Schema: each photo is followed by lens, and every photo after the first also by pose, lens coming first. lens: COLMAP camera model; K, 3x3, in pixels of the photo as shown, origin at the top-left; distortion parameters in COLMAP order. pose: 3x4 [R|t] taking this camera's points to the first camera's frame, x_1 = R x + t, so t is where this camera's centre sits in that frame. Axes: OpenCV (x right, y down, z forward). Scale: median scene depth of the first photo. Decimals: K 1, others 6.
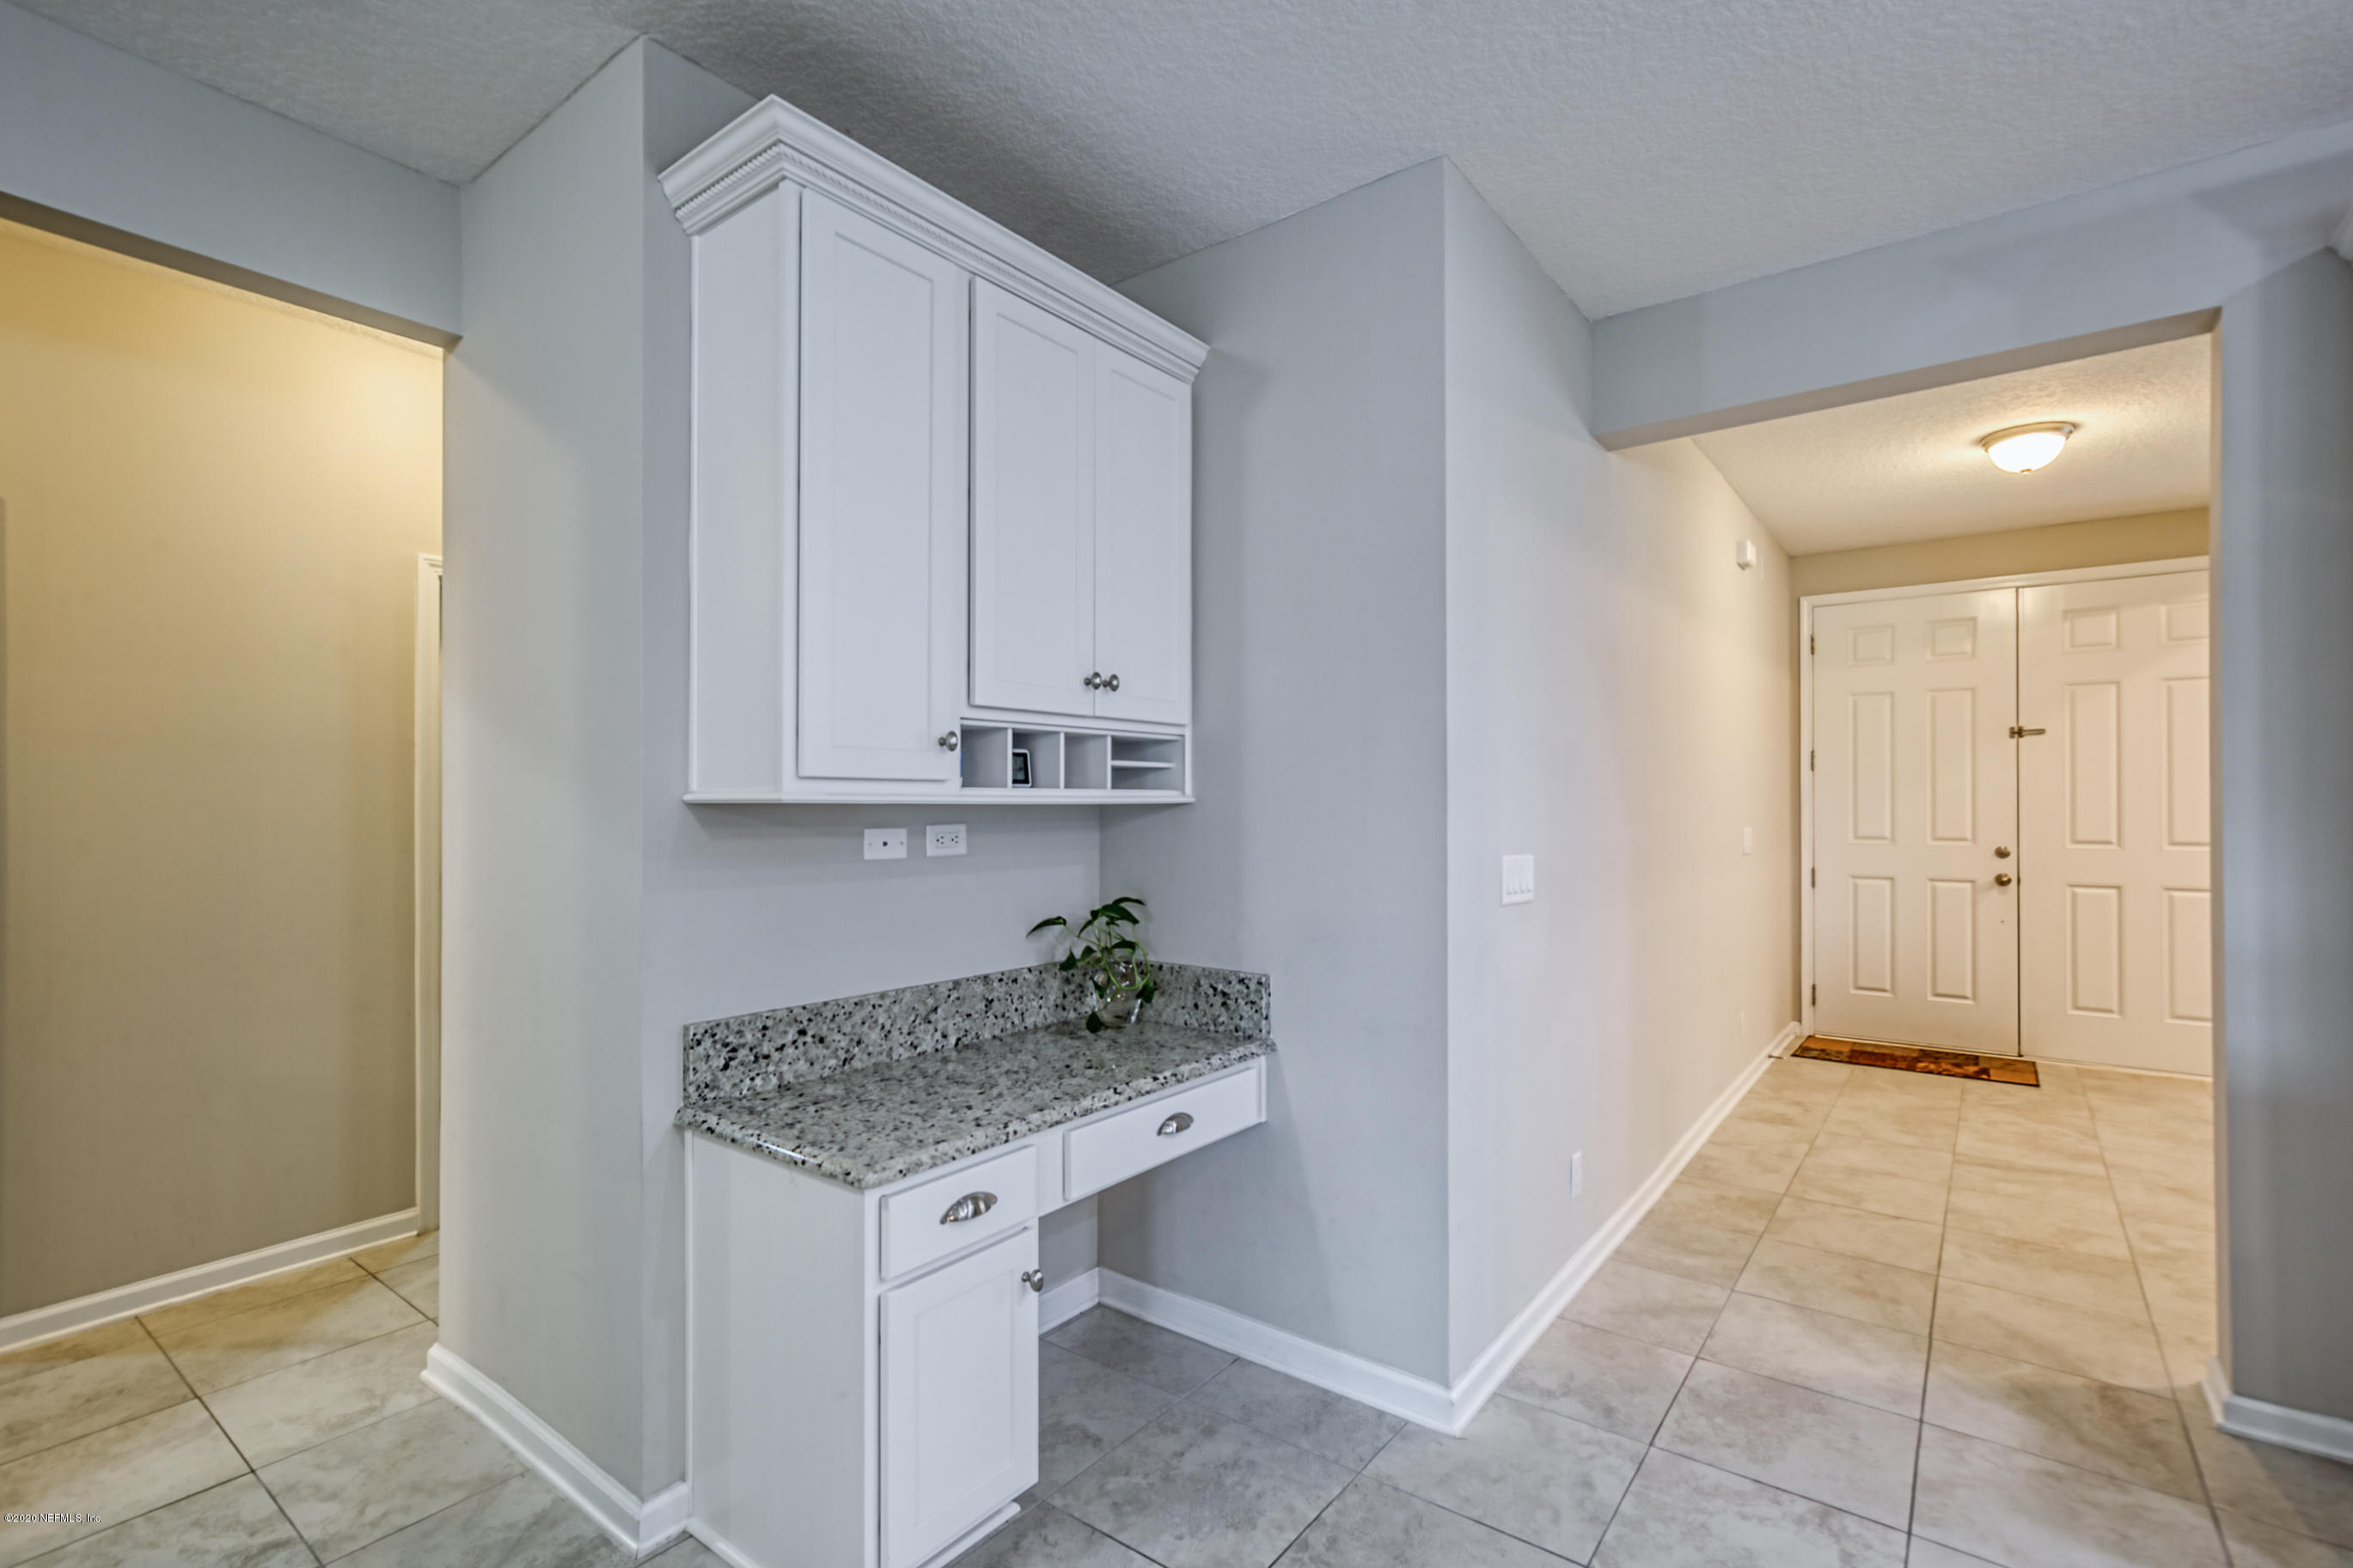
lens RADIAL K [[1069.6, 0, 1198.9], [0, 1069.6, 798.0], [0, 0, 1]] dist [-0.001284, 0.013773]
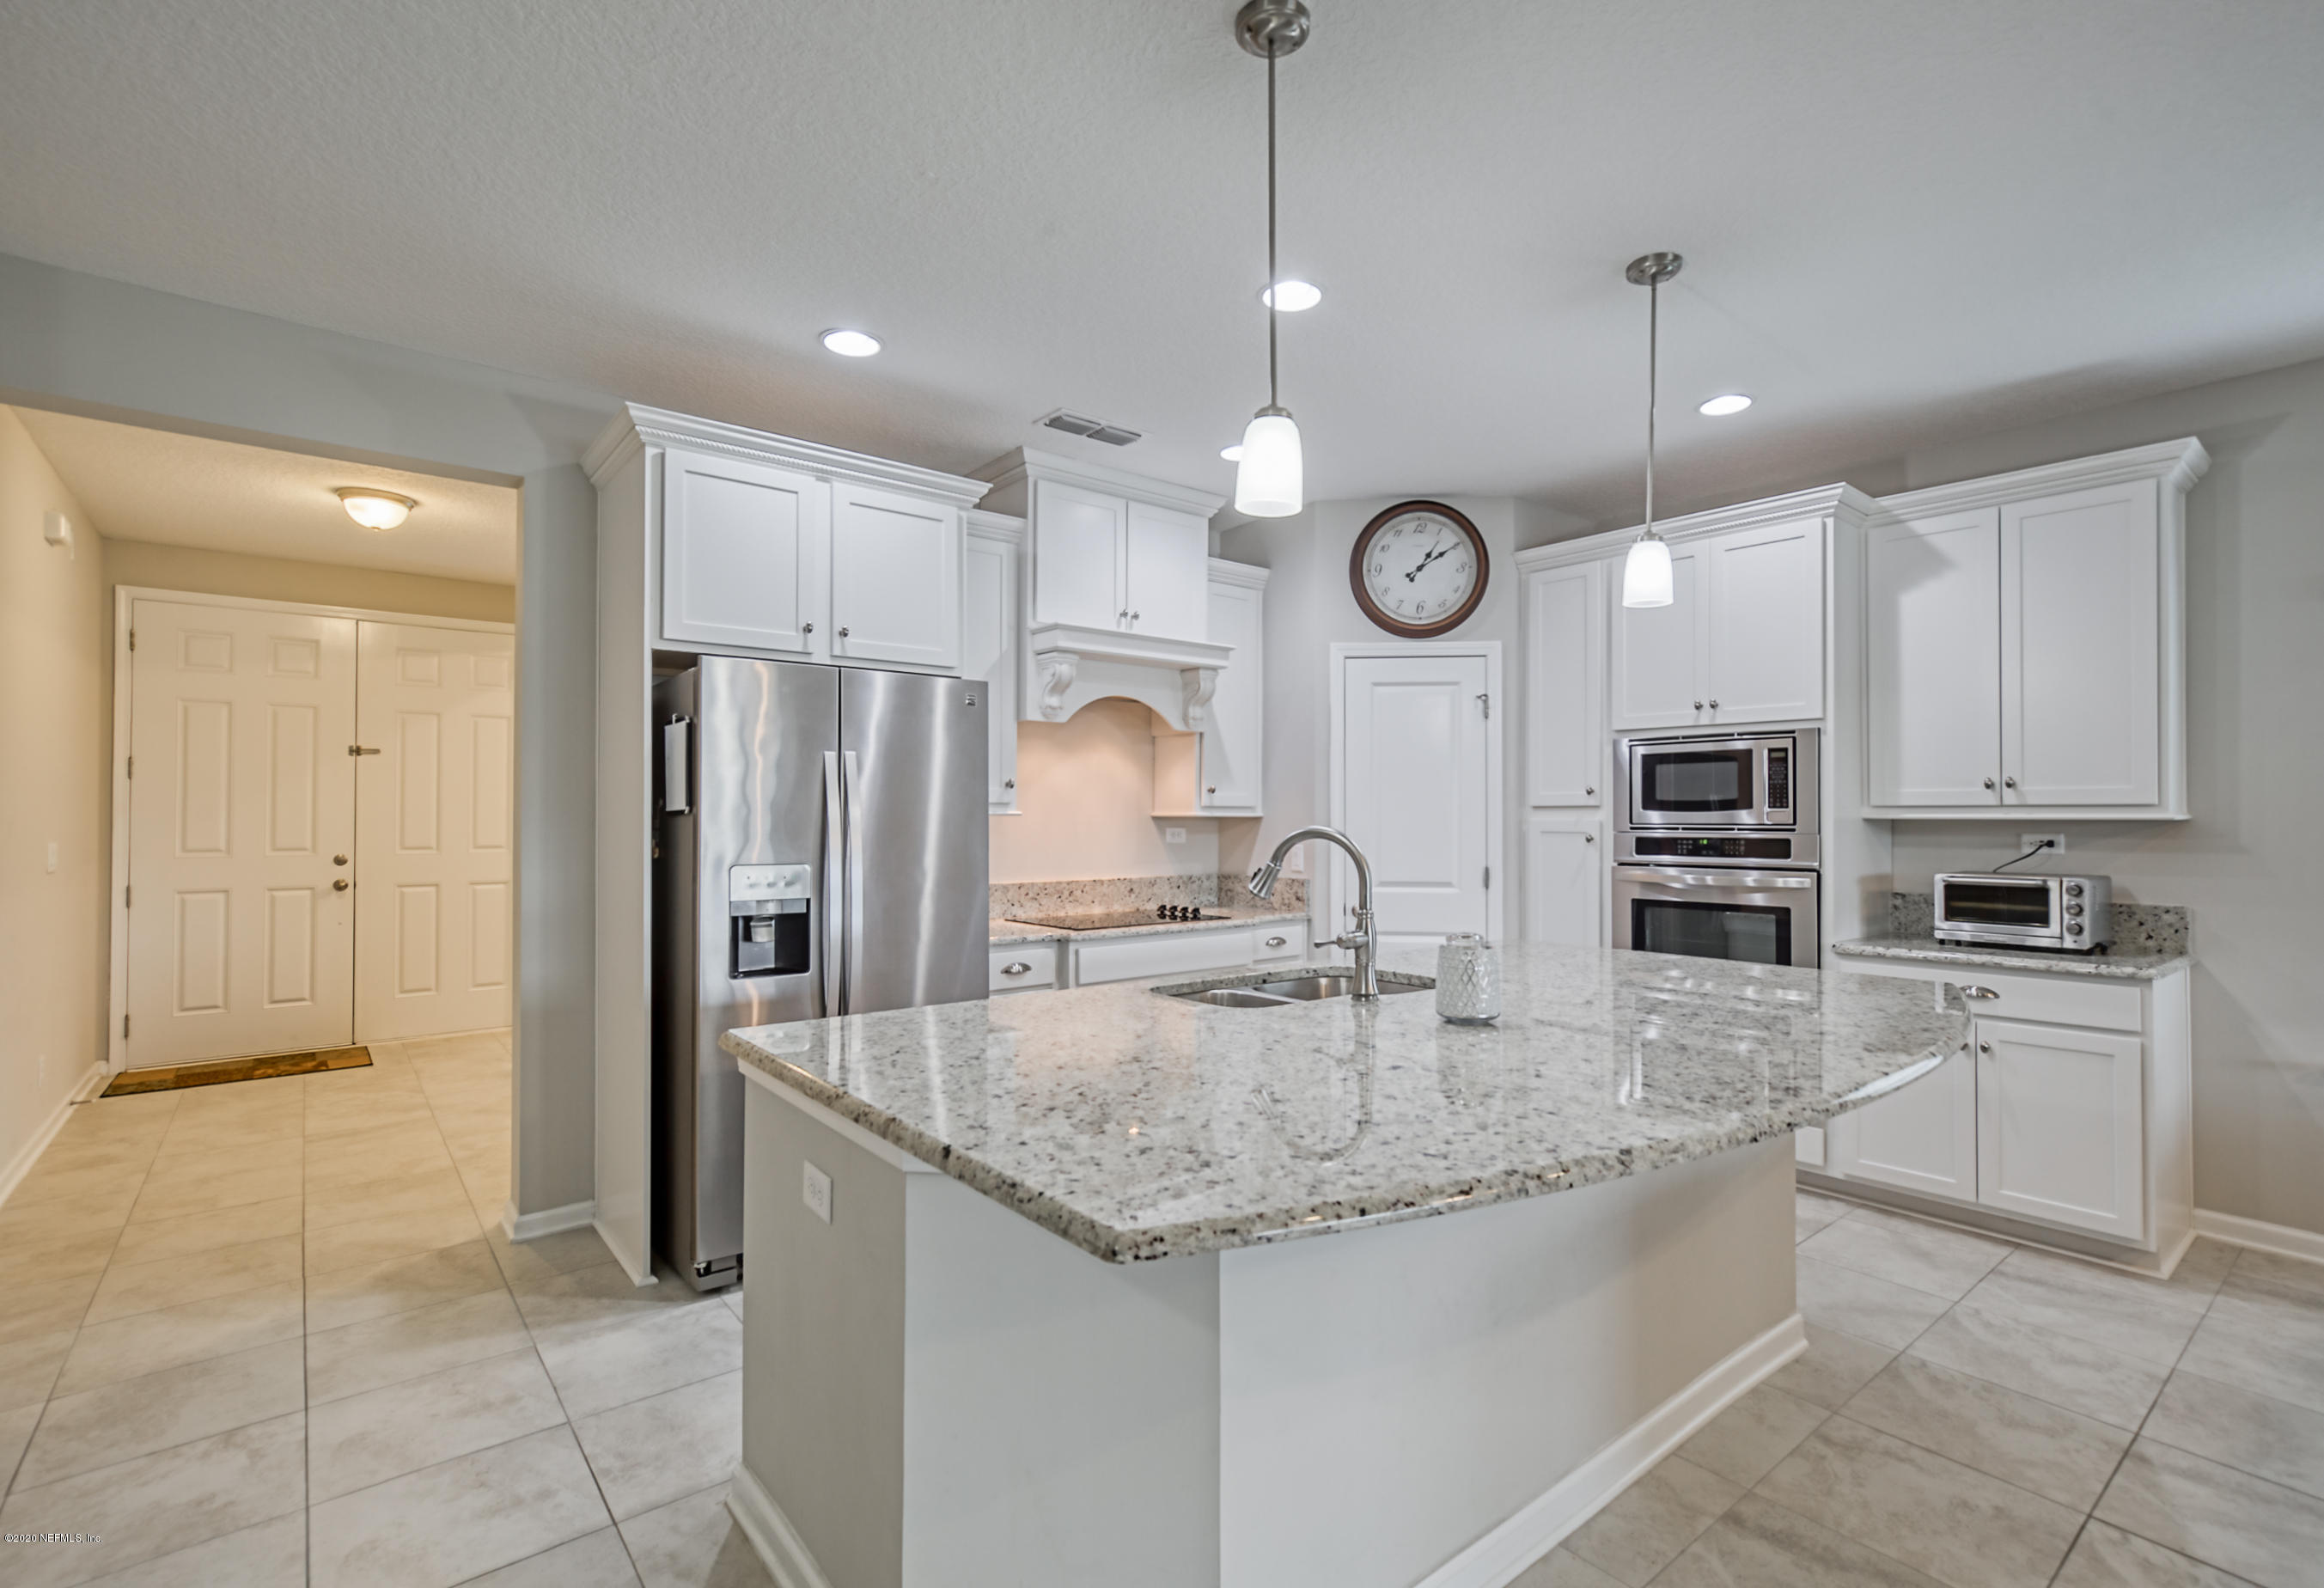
lens RADIAL K [[1070.4, 0, 1193.5], [0, 1070.4, 801.7], [0, 0, 1]] dist [0.003407, 0.001098]
pose [[0.232999, 0.012673, 0.972394, -0.221769], [-0.004842, 0.999918, -0.011871, 0.000699], [-0.972465, -0.001943, 0.233042, -0.192483]]
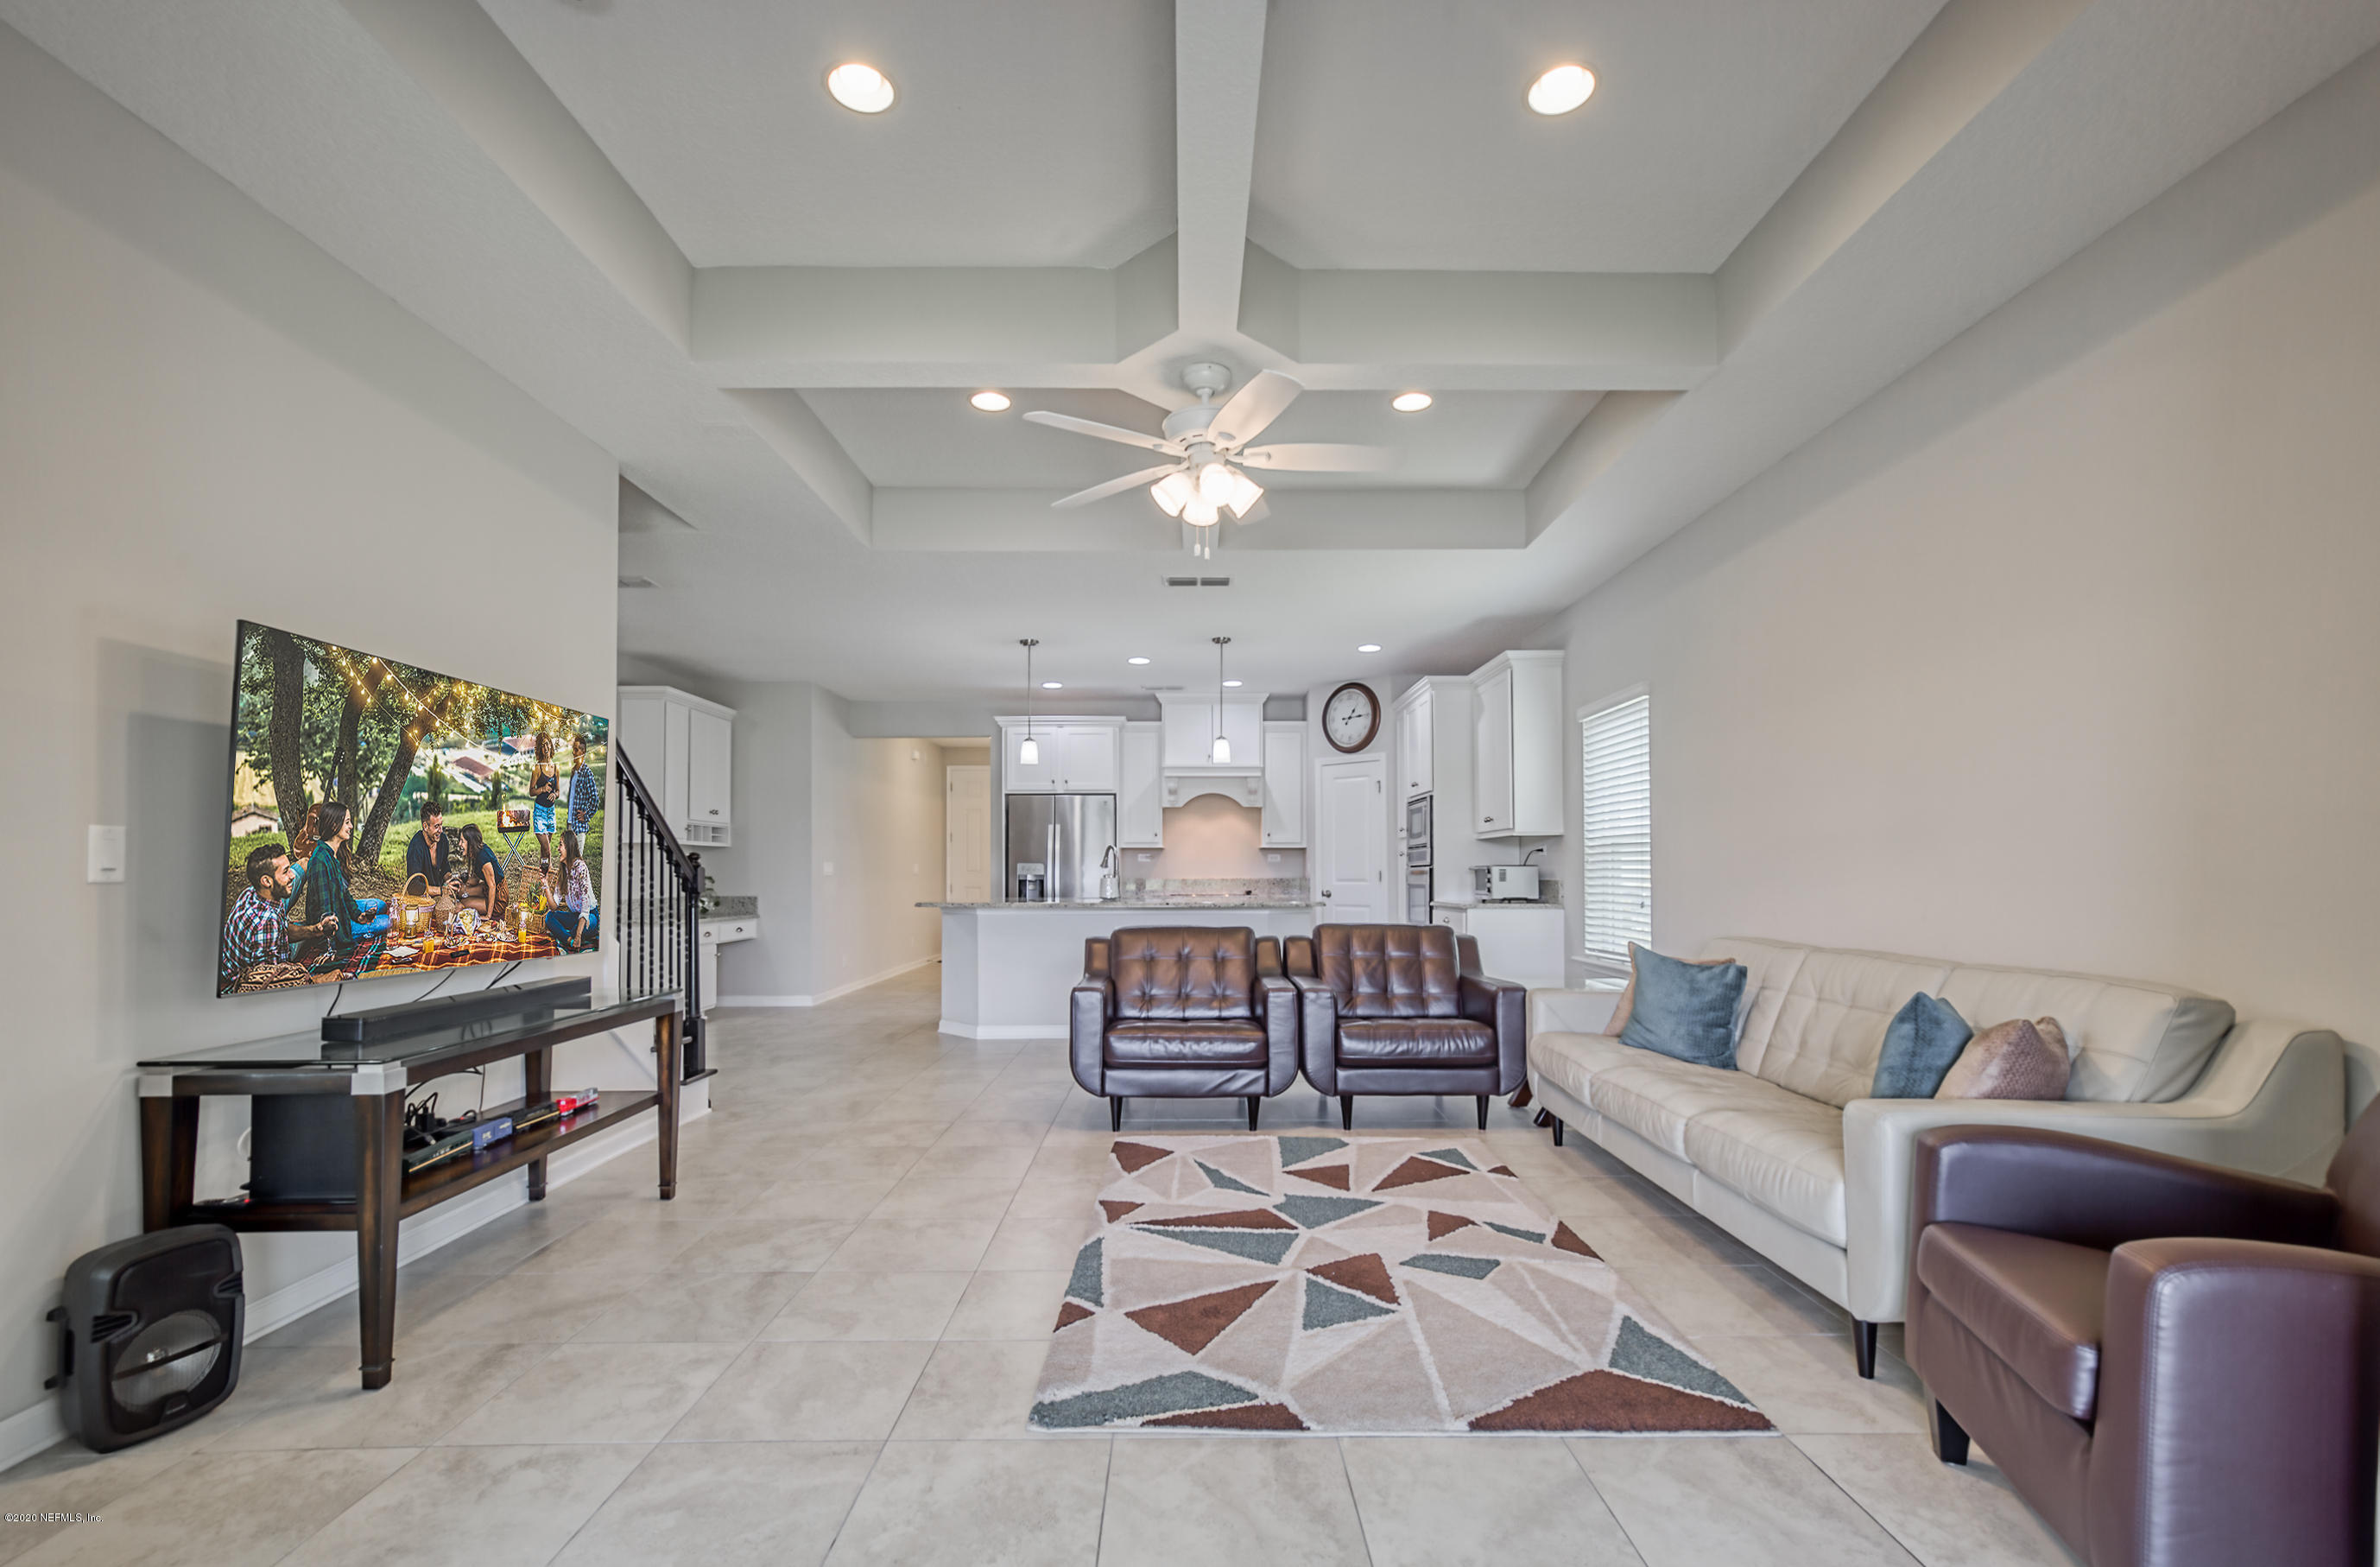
lens RADIAL K [[1071.0, 0, 1207.7], [0, 1071.0, 848.2], [0, 0, 1]] dist [0.002319, 0.000040]
pose [[0.790288, 0.012509, 0.612607, -0.852658], [0.001669, 0.999744, -0.022568, 0.084737], [-0.612733, 0.018858, 0.790065, -2.480983]]
